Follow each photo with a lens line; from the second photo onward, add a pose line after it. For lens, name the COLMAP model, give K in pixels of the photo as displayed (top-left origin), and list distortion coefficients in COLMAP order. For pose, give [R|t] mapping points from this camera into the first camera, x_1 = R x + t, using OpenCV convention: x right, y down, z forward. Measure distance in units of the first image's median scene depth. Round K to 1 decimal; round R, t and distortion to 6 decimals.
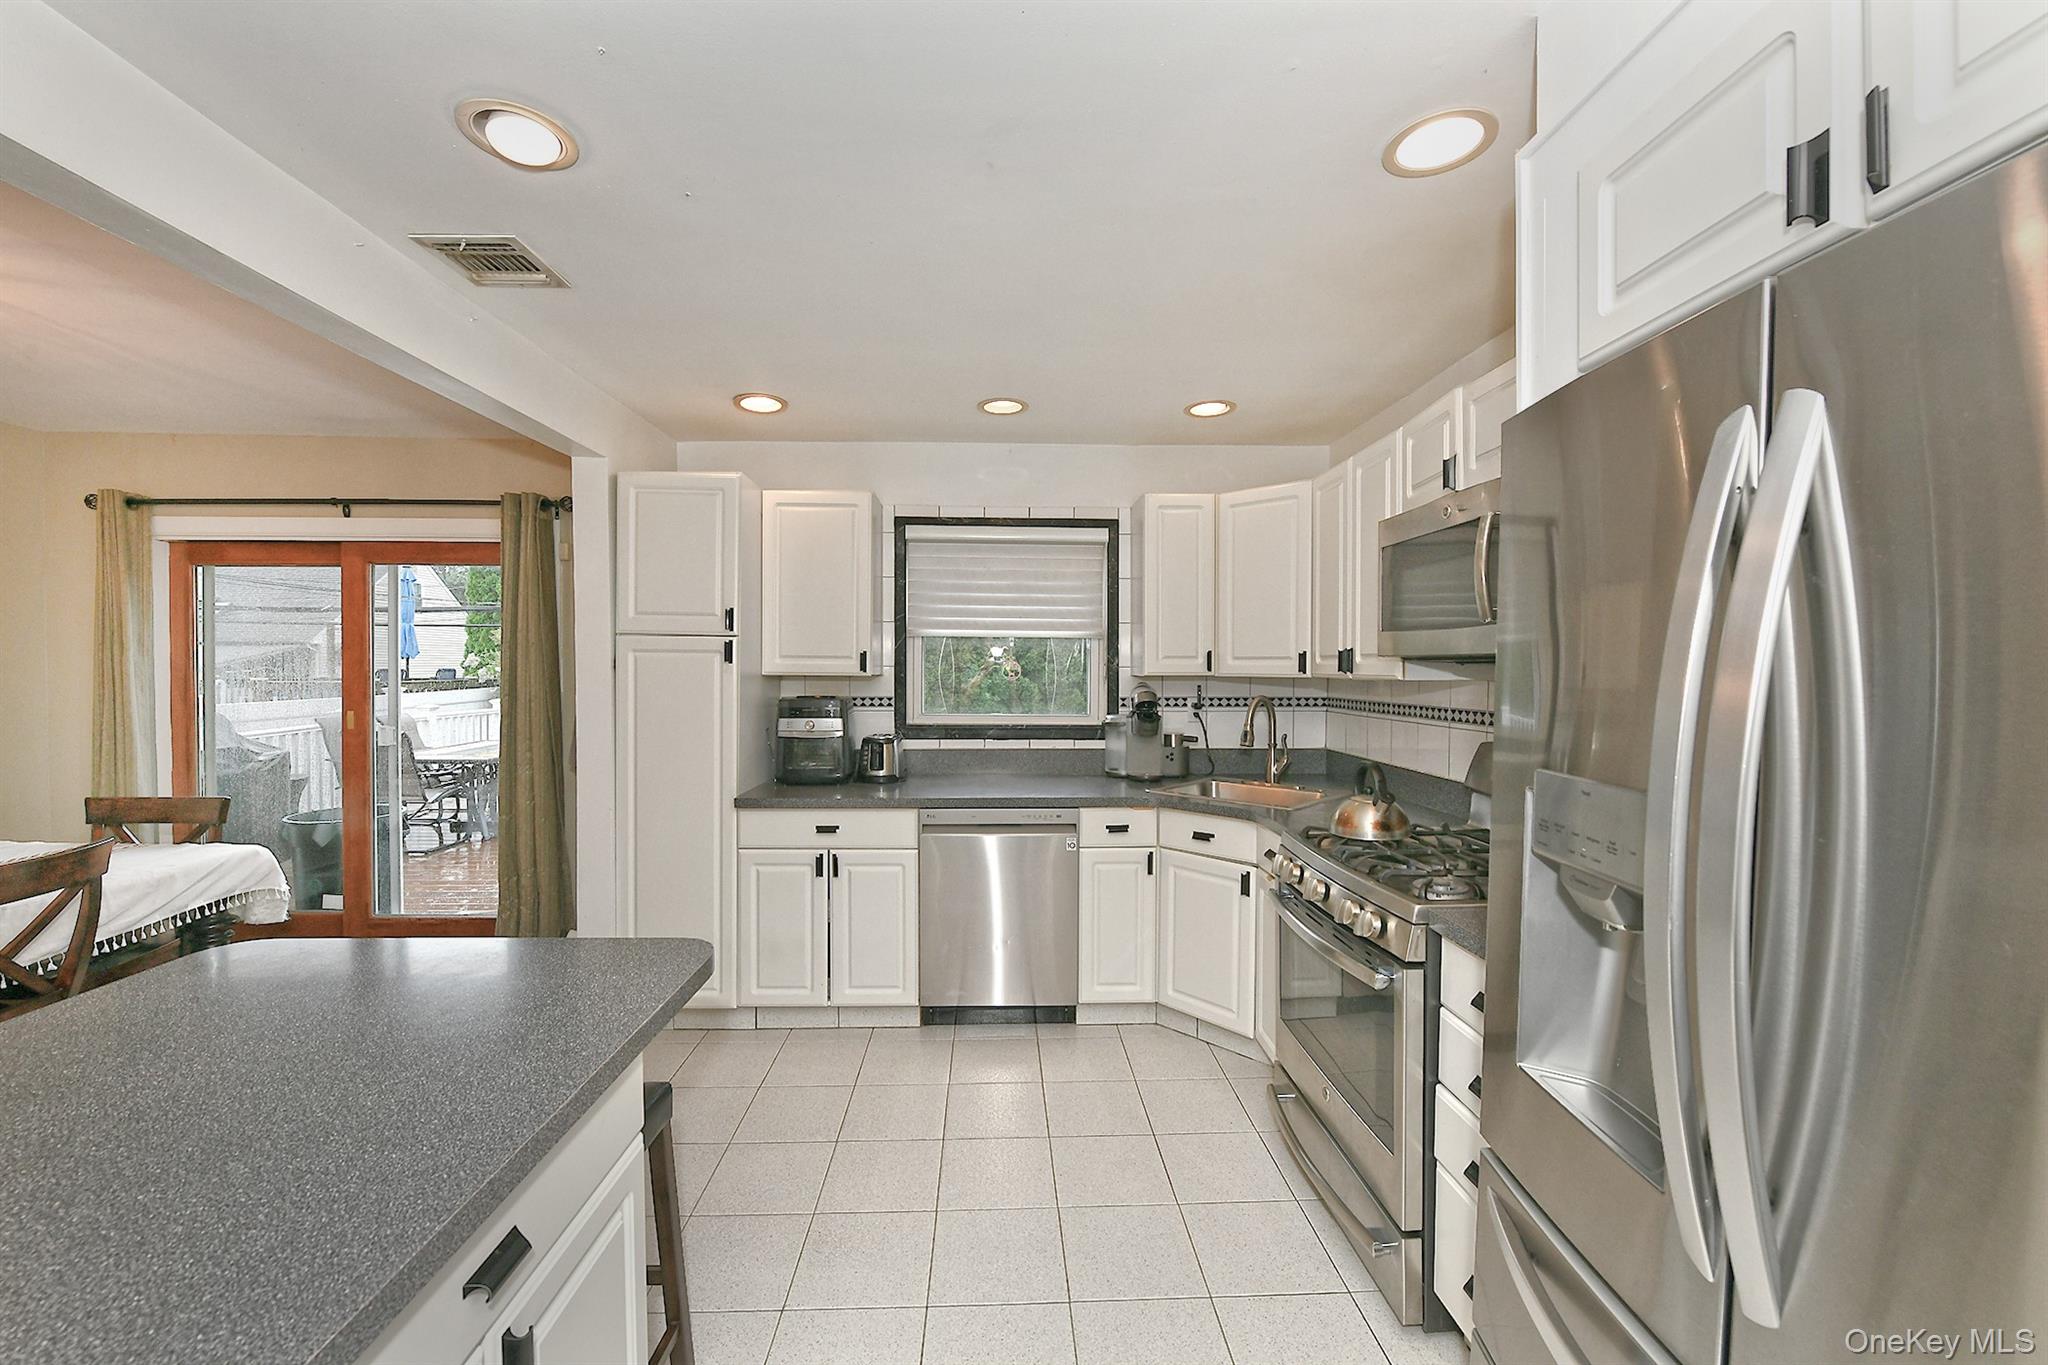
lens RADIAL K [[813.9, 0, 1031.1], [0, 813.9, 678.0], [0, 0, 1]] dist [-0.017066, 0.000076]
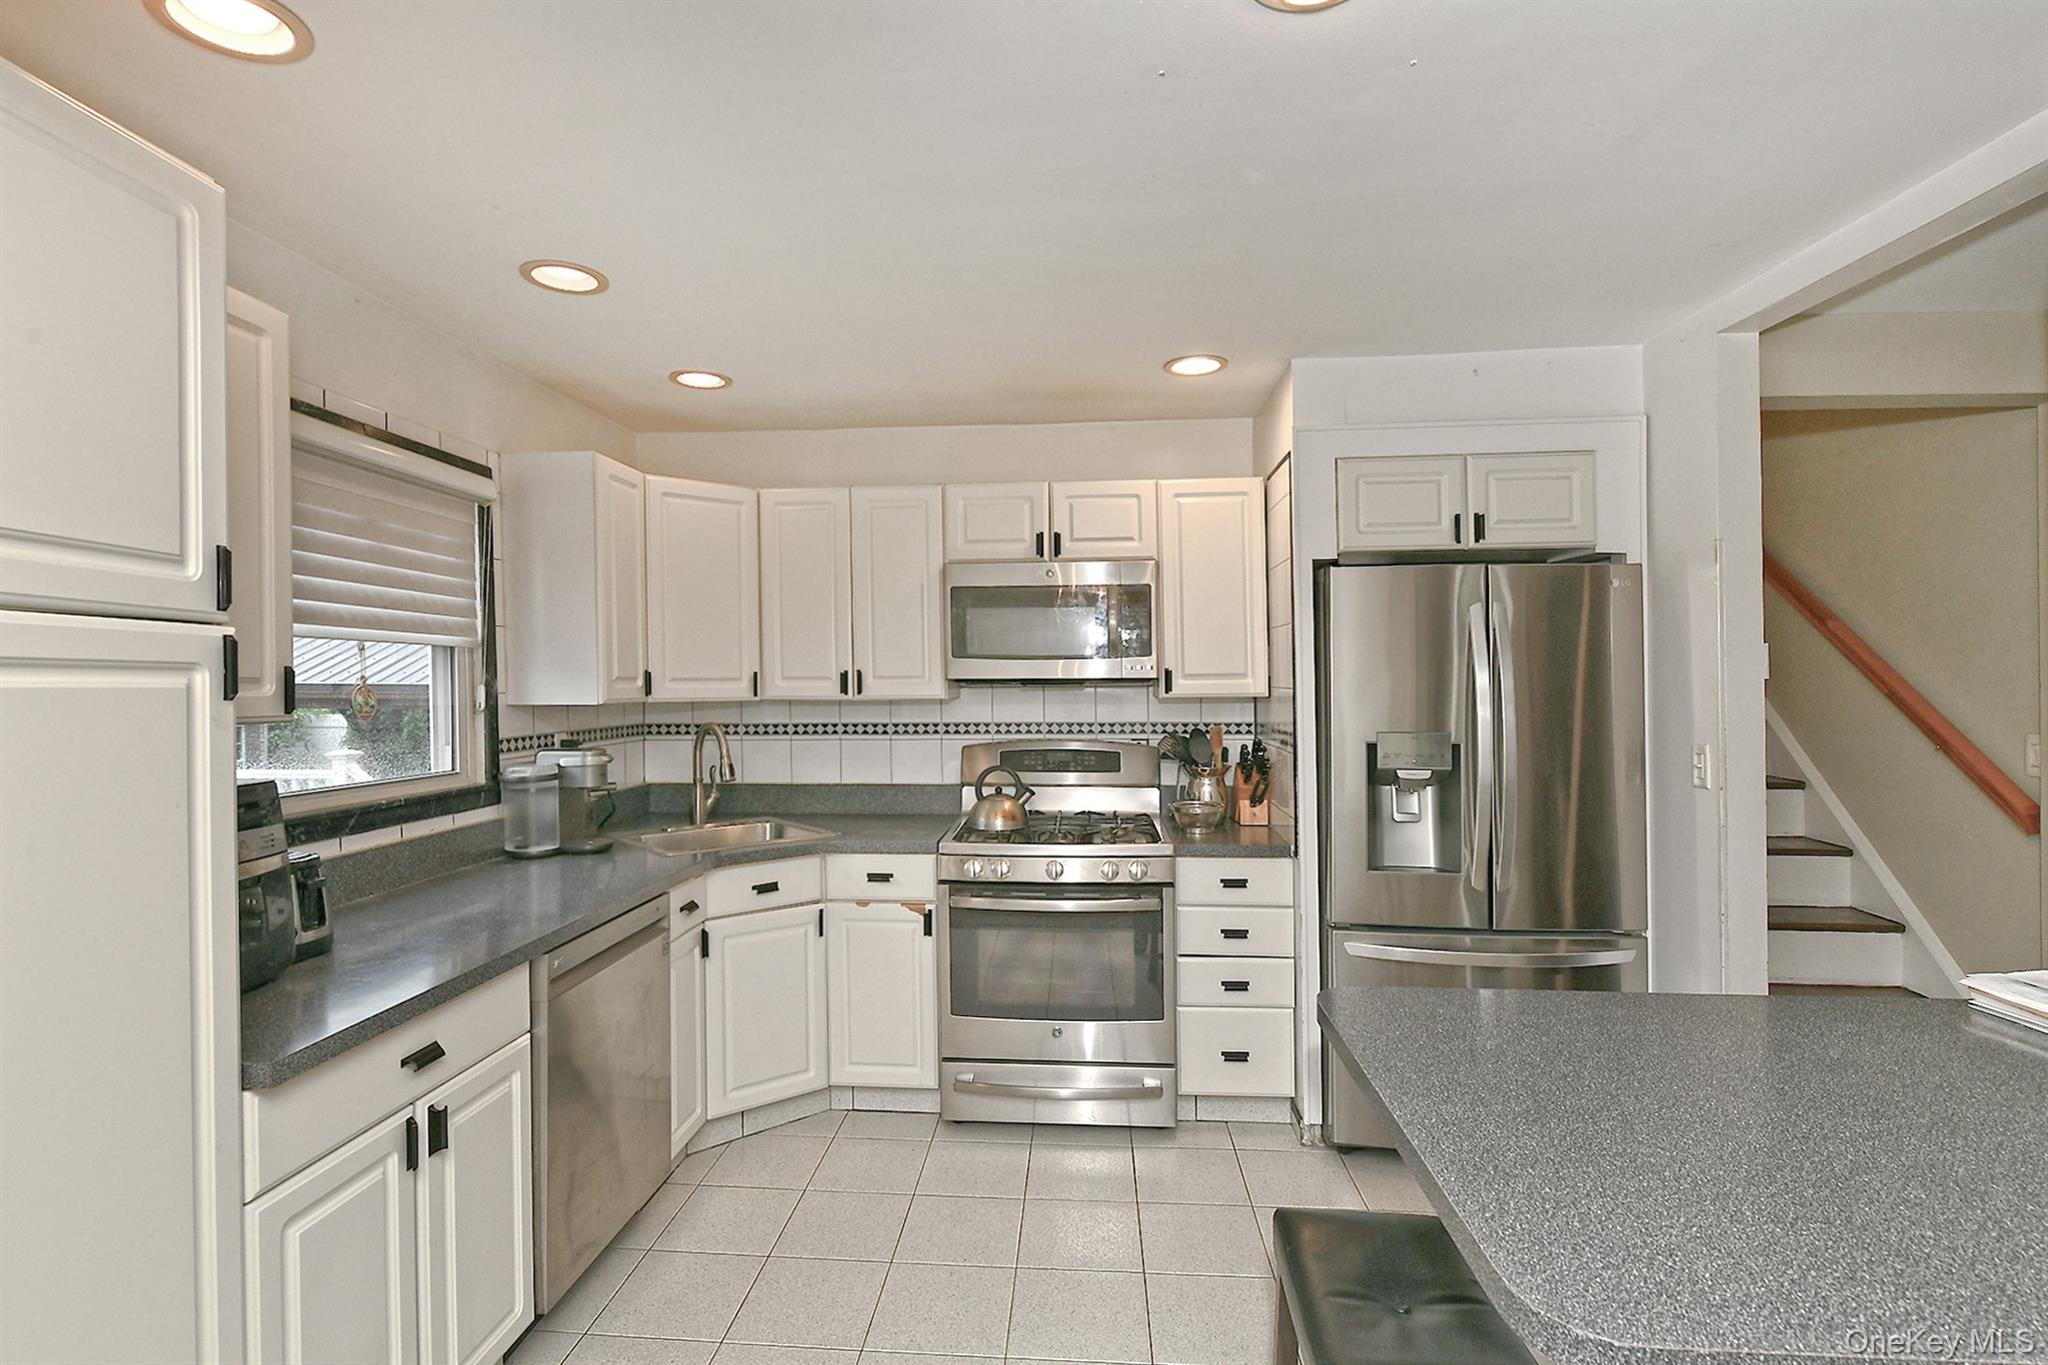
lens RADIAL K [[975.2, 0, 1029.4], [0, 975.2, 674.1], [0, 0, 1]] dist [-0.014785, -0.000274]
pose [[0.099519, -0.000279, 0.995036, -0.698992], [0.023265, 0.999727, -0.002046, -0.019923], [-0.994764, 0.023353, 0.099498, 0.549721]]
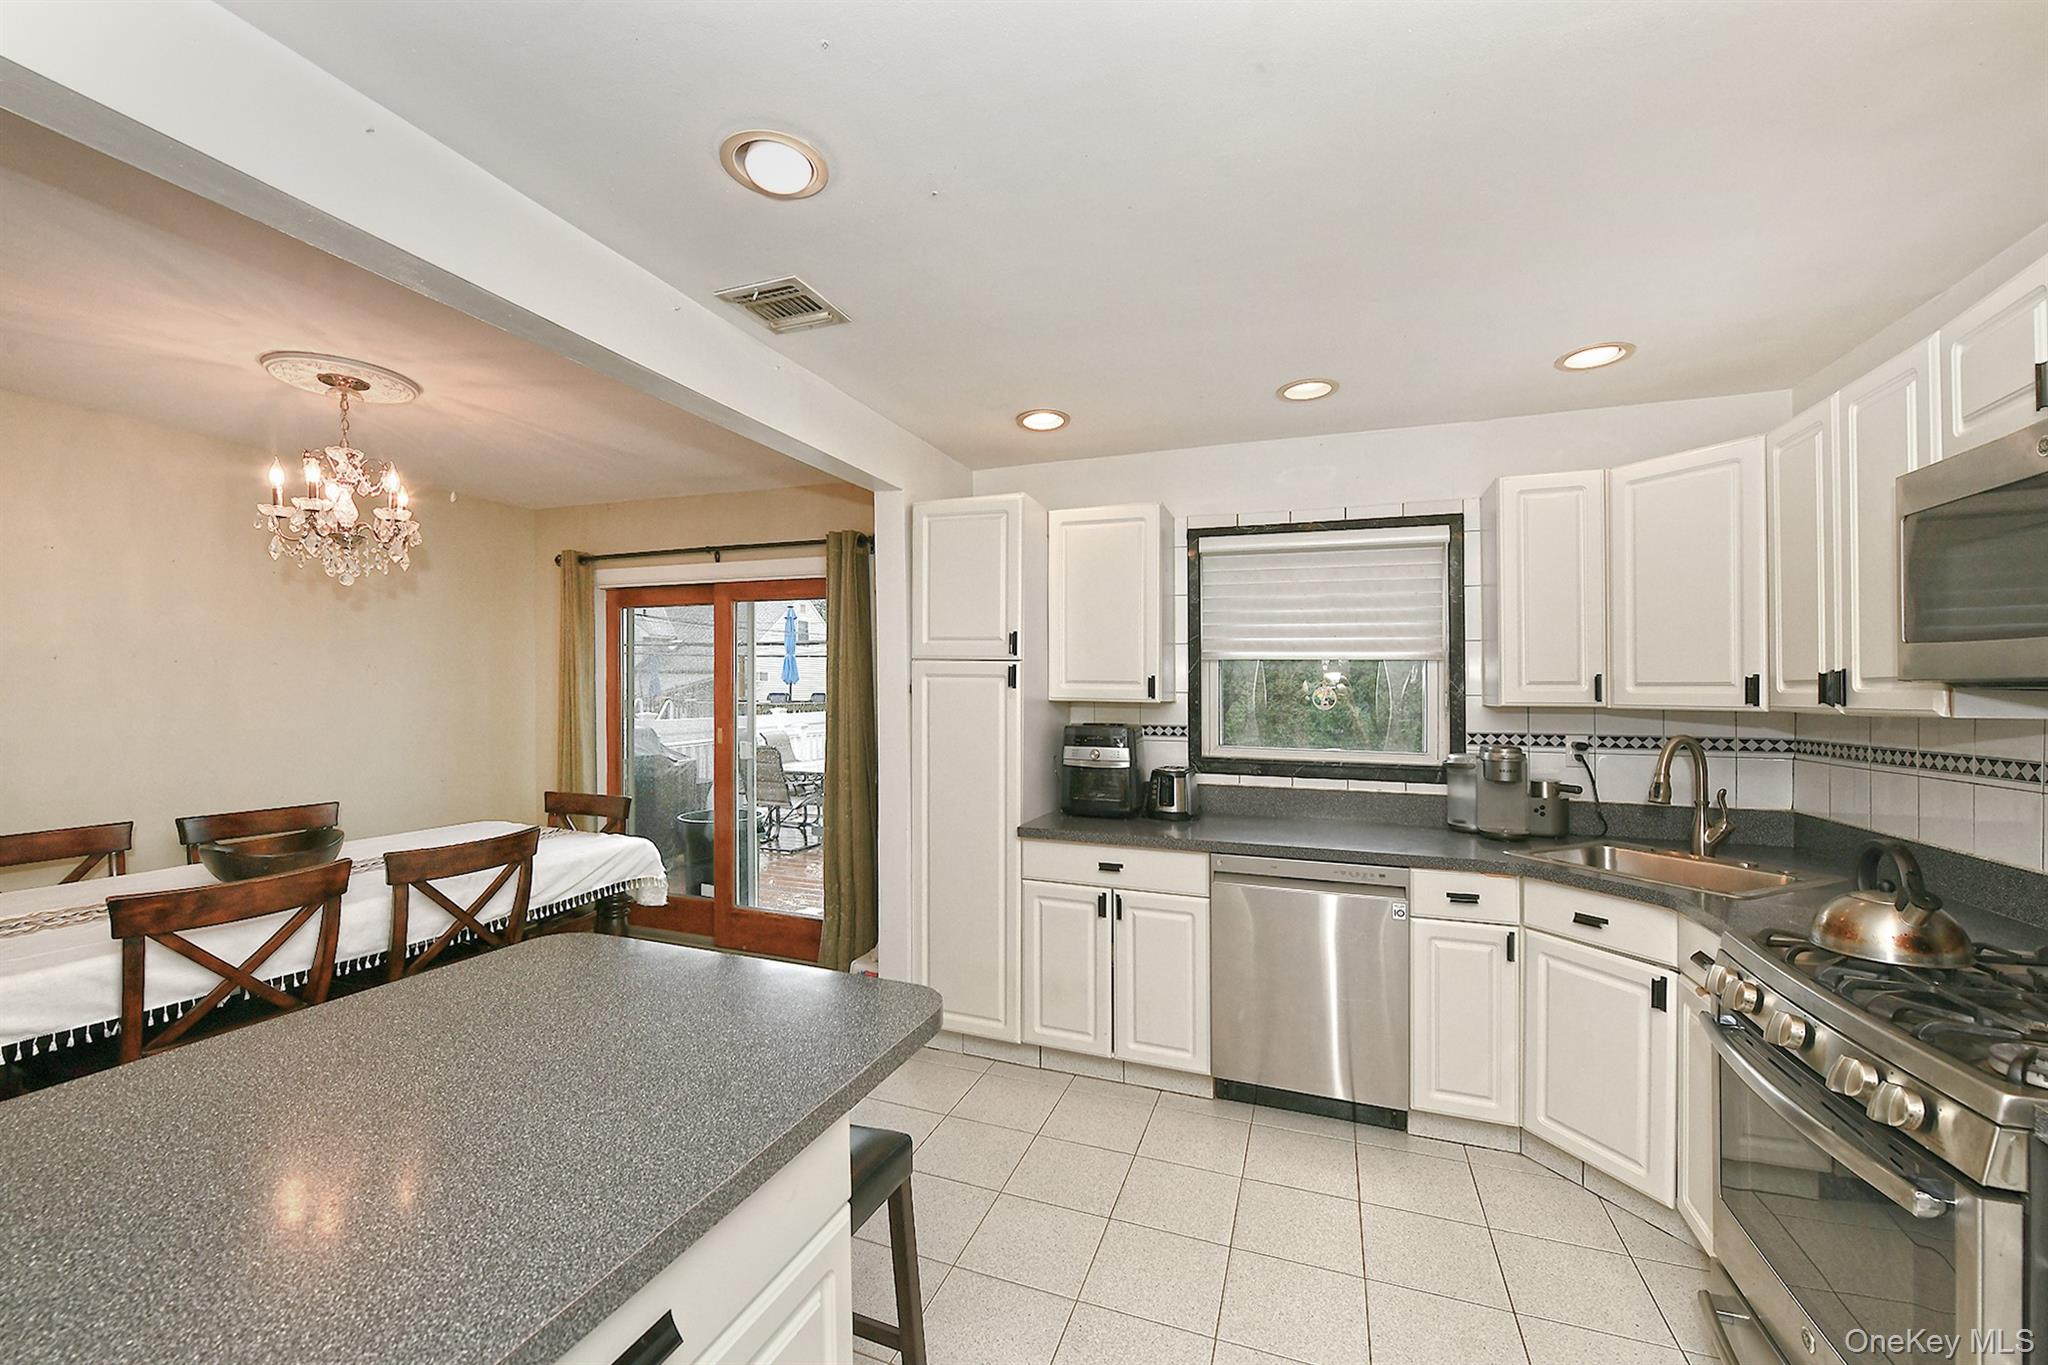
lens RADIAL K [[829.4, 0, 1010.0], [0, 829.4, 675.3], [0, 0, 1]] dist [-0.010854, -0.001172]
pose [[0.918666, -0.002180, -0.395029, 0.018944], [-0.012075, 0.999363, -0.033595, 0.000012], [0.394850, 0.035633, 0.918054, 0.075750]]
